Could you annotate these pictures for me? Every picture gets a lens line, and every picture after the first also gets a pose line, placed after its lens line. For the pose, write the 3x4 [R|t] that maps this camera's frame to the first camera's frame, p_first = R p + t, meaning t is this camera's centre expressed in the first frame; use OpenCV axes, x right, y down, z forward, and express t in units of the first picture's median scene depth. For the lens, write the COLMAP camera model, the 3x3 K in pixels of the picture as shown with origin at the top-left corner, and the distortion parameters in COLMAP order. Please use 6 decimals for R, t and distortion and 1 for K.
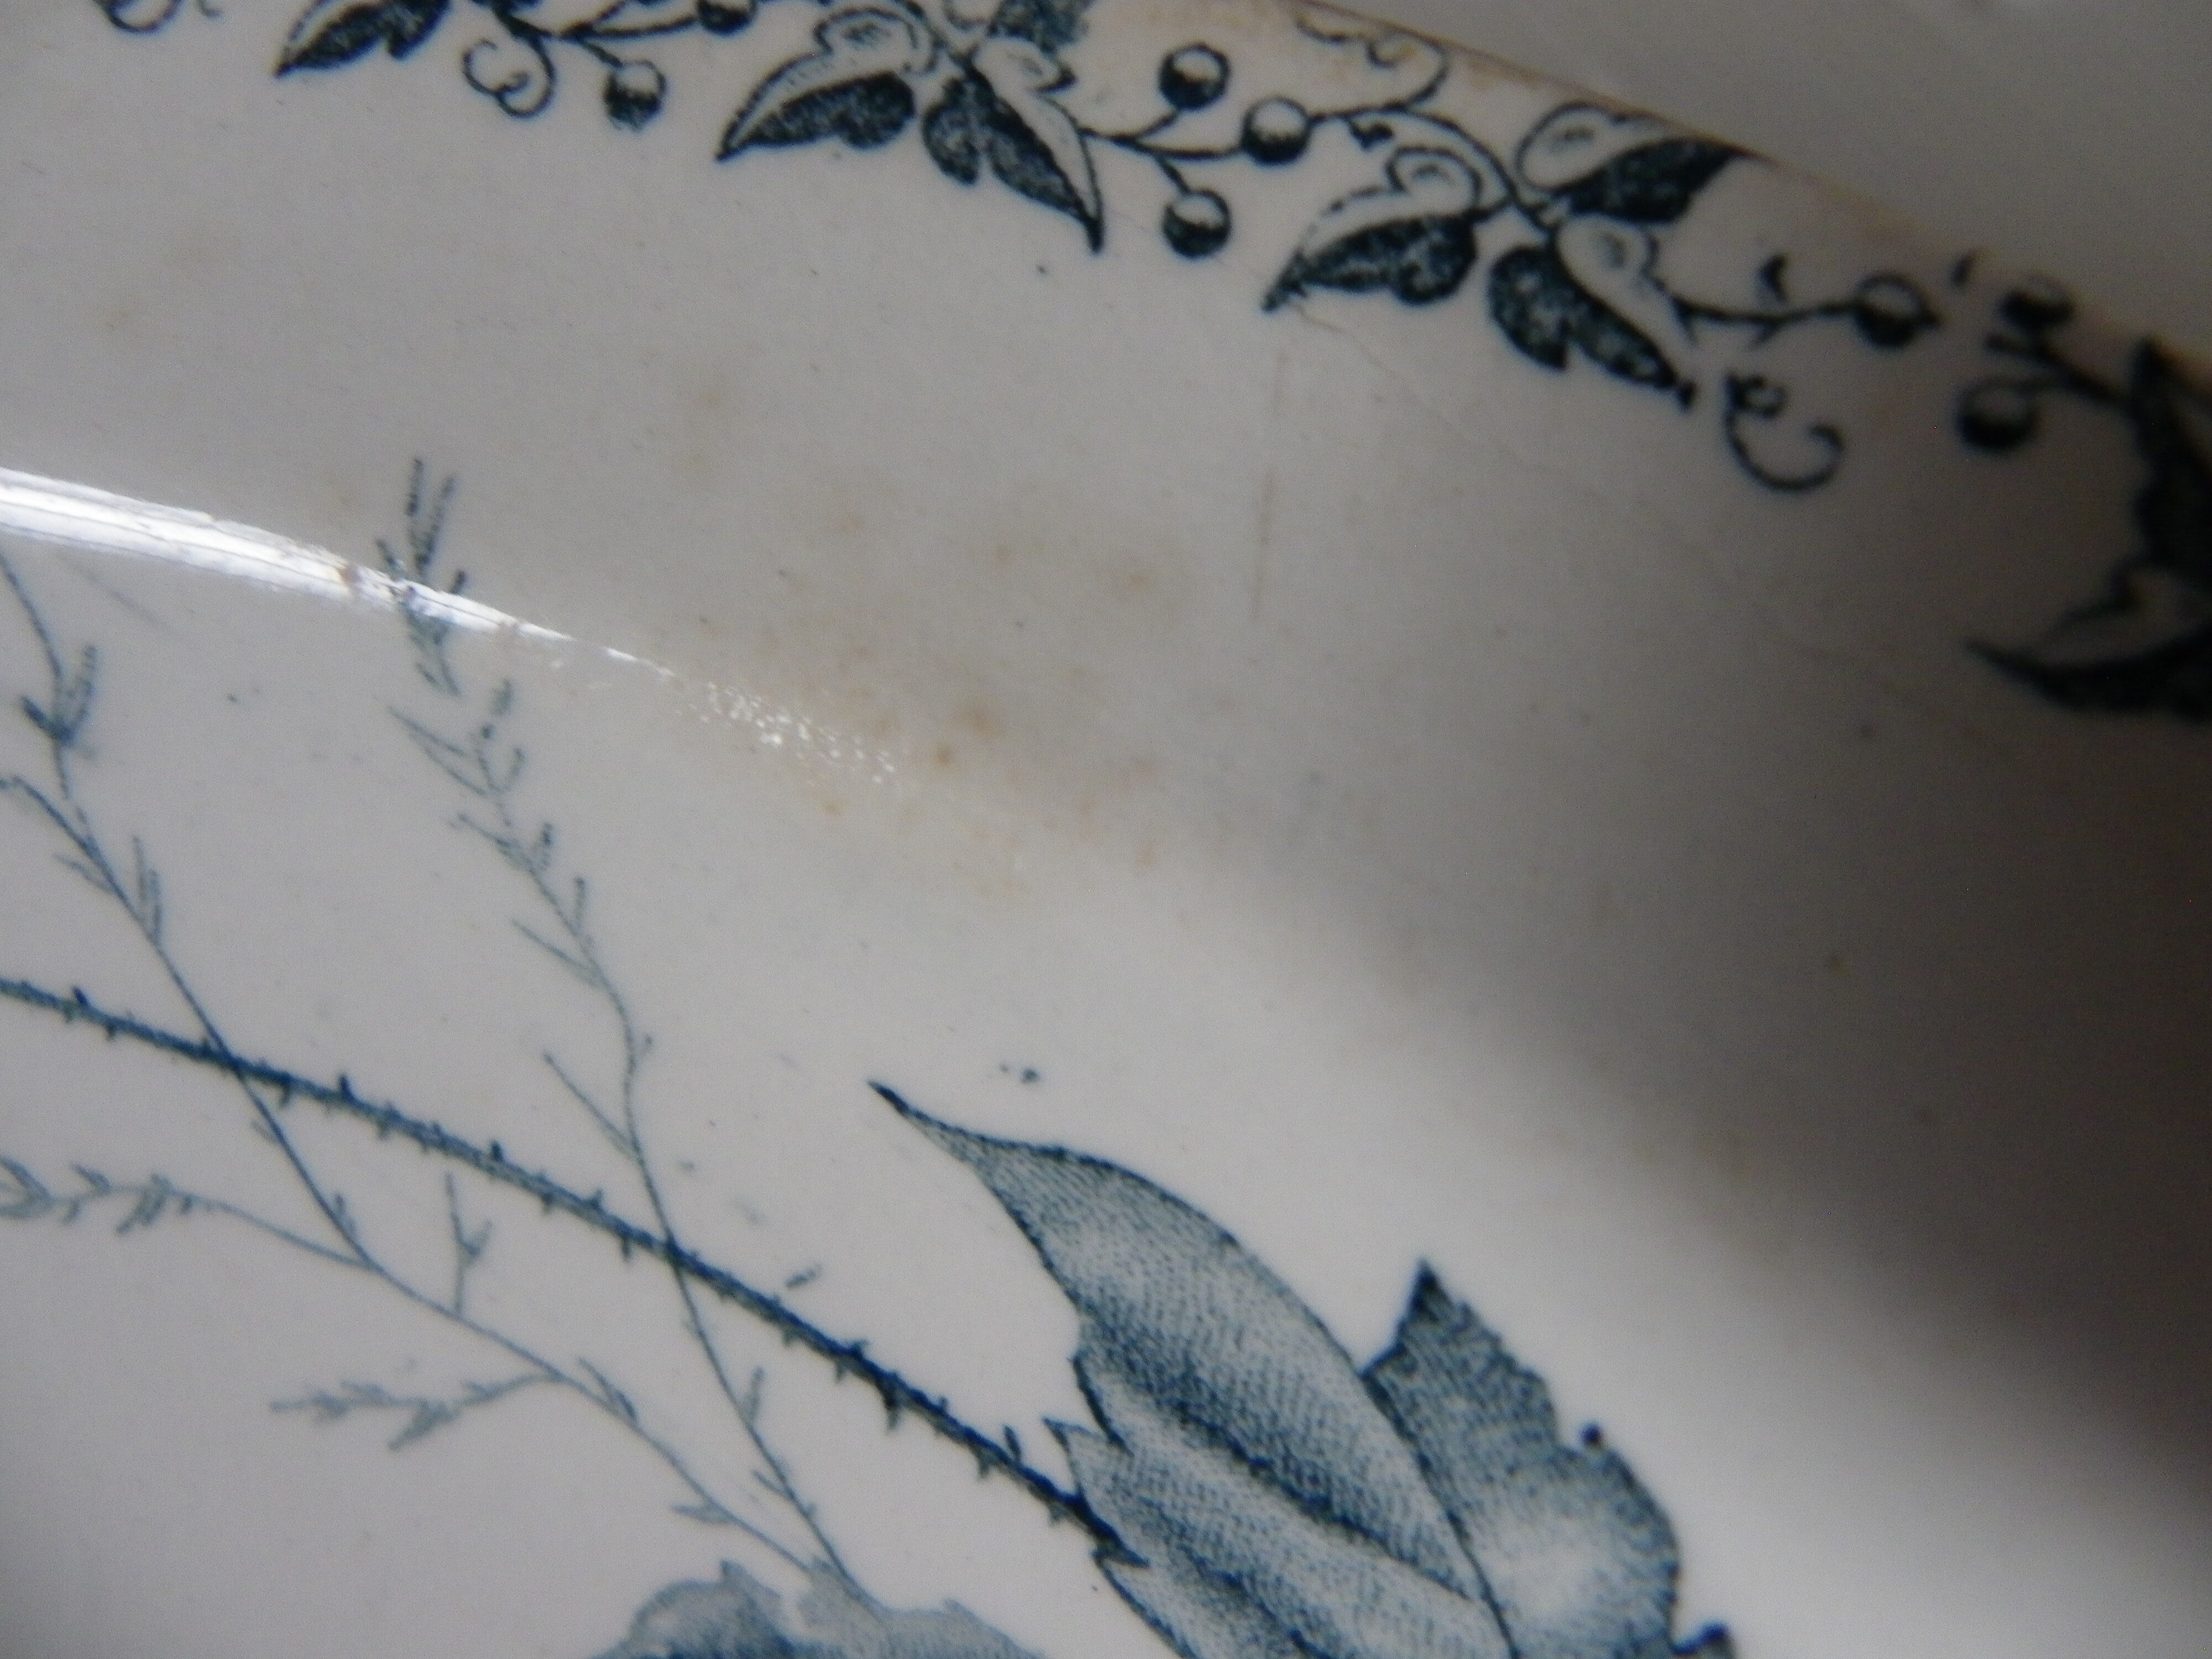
lens RADIAL K [[1595.6, 0, 1104.0], [0, 1595.6, 812.2], [0, 0, 1]] dist [-0.027743, -0.013050]
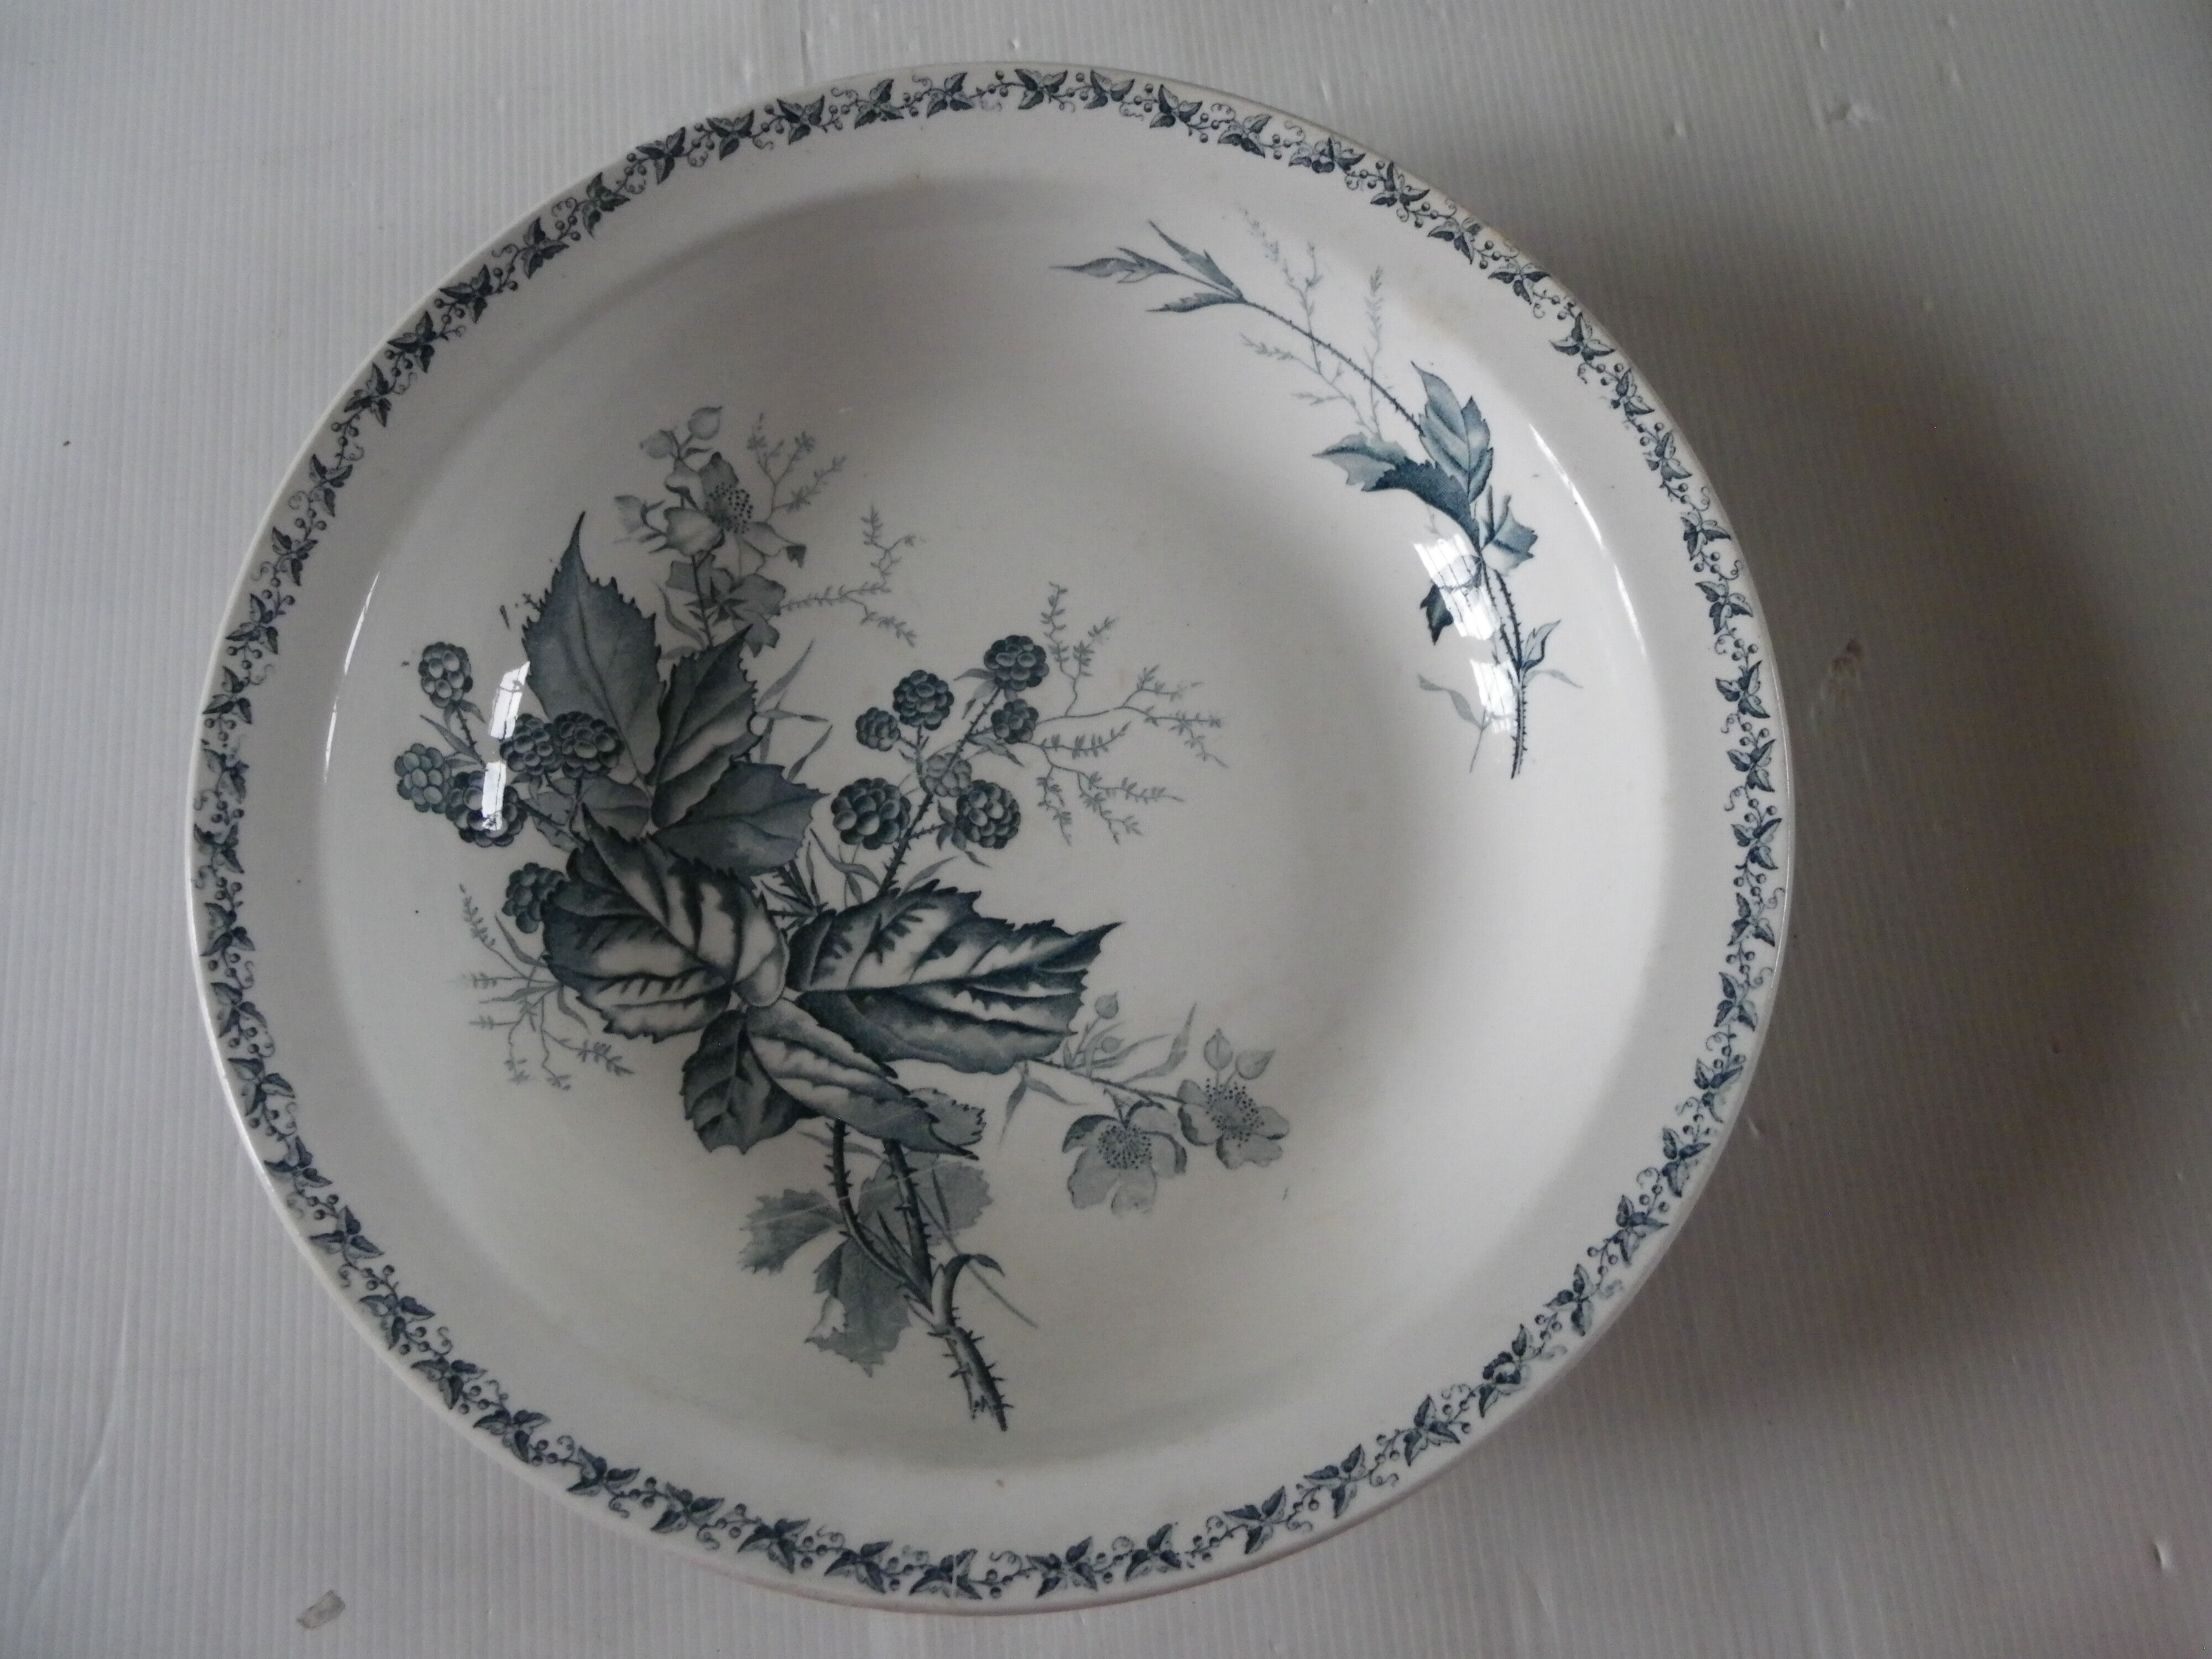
lens RADIAL K [[1595.6, 0, 1104.0], [0, 1595.6, 812.2], [0, 0, 1]] dist [-0.027743, -0.013050]
pose [[0.953985, 0.280579, -0.105770, -0.135850], [-0.227139, 0.906473, 0.355969, -0.252590], [0.195756, -0.315565, 0.928493, -7.084292]]
